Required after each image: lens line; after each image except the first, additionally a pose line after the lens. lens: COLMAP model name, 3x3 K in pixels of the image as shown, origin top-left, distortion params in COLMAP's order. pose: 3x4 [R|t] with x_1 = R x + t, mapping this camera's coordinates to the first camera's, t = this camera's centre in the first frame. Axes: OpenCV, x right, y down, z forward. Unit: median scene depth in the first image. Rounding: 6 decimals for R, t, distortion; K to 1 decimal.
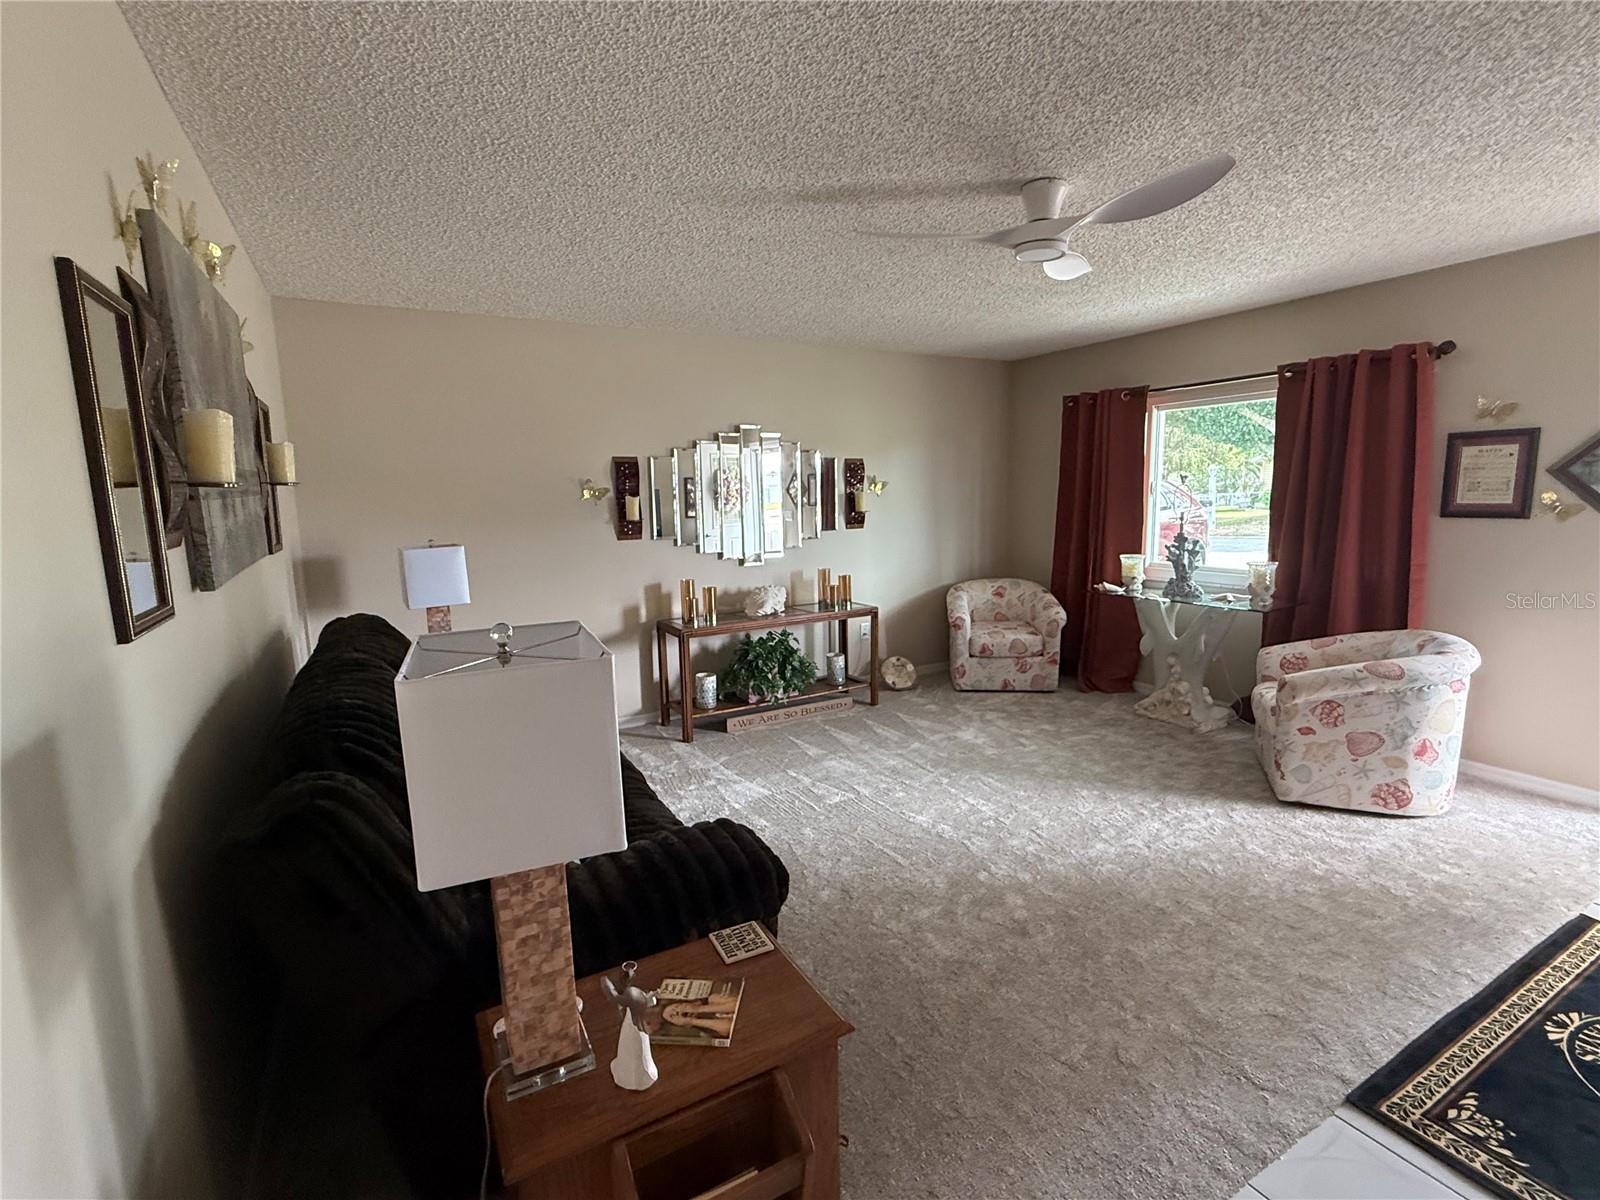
lens RADIAL K [[737.7, 0, 793.8], [0, 737.7, 599.9], [0, 0, 1]] dist [-0.001957, -0.000172]
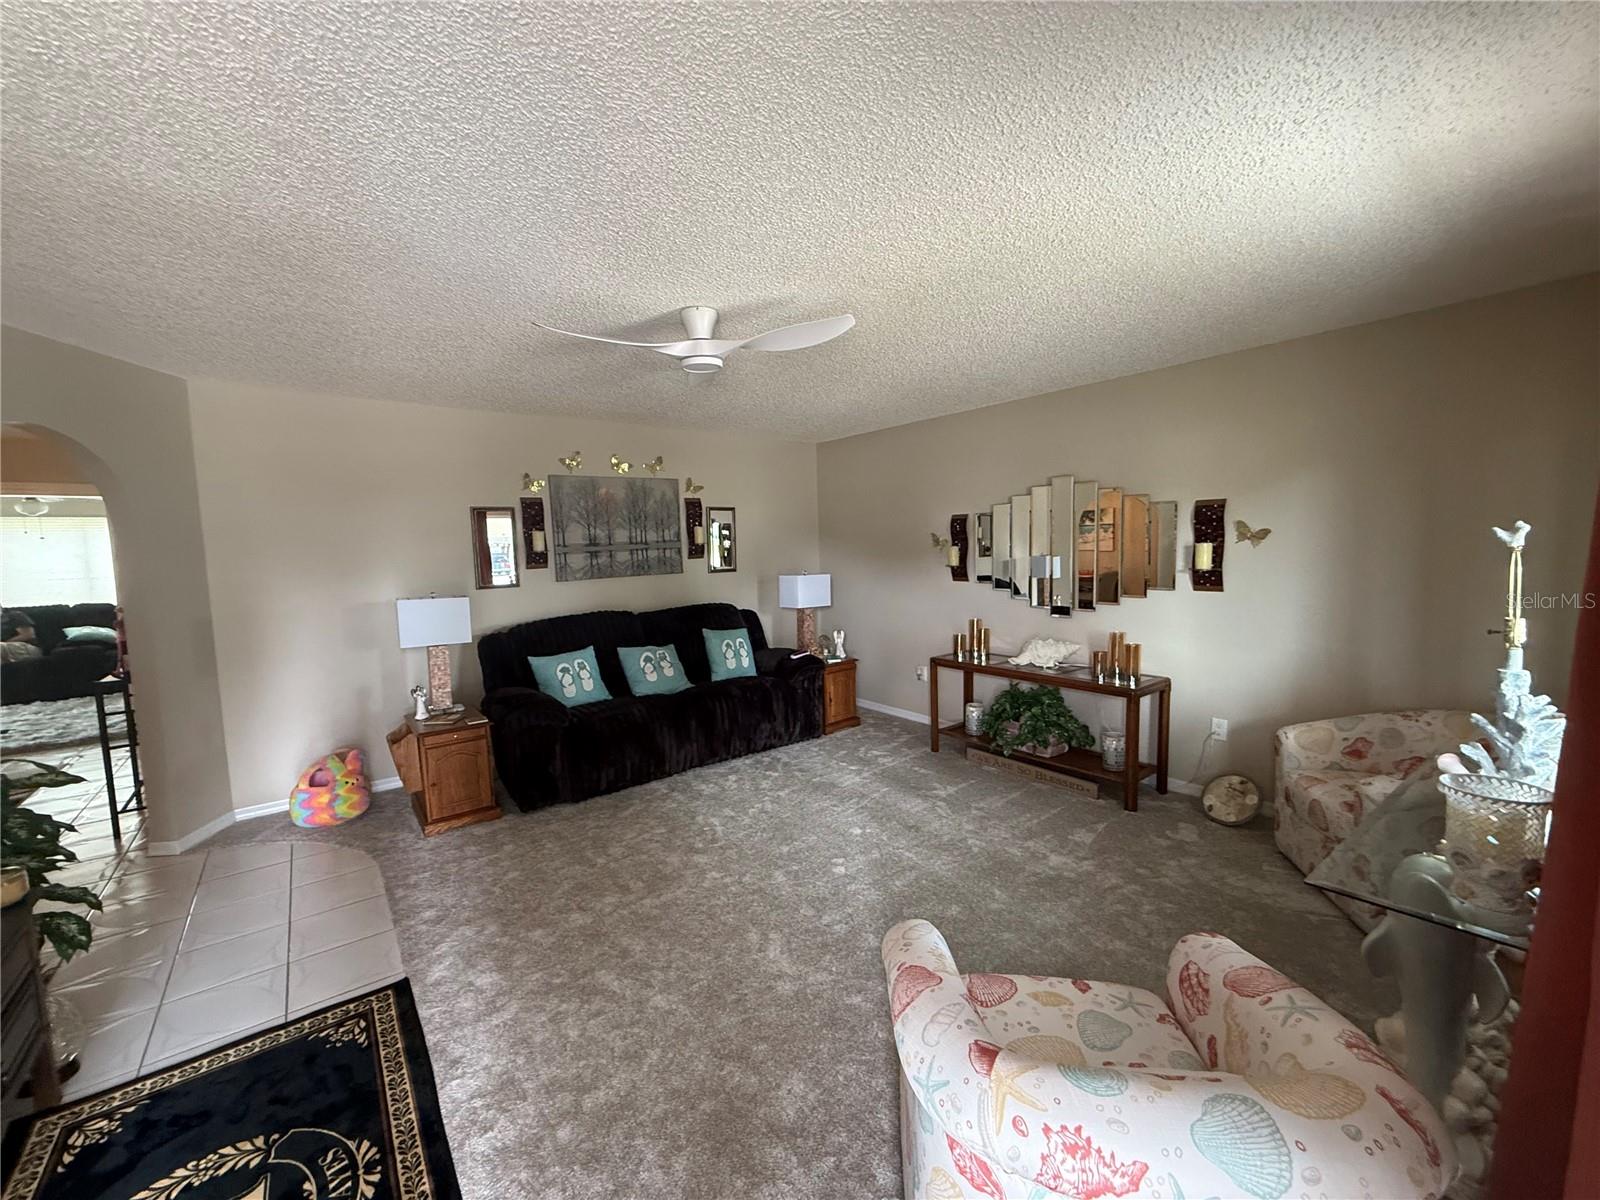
lens RADIAL K [[635.8, 0, 799.7], [0, 635.8, 596.2], [0, 0, 1]] dist [-0.001795, 0.000106]
pose [[0.155431, 0.102363, -0.982529, 1.427202], [-0.122320, 0.988957, 0.083683, -0.205640], [0.980244, 0.107176, 0.166235, 1.024983]]
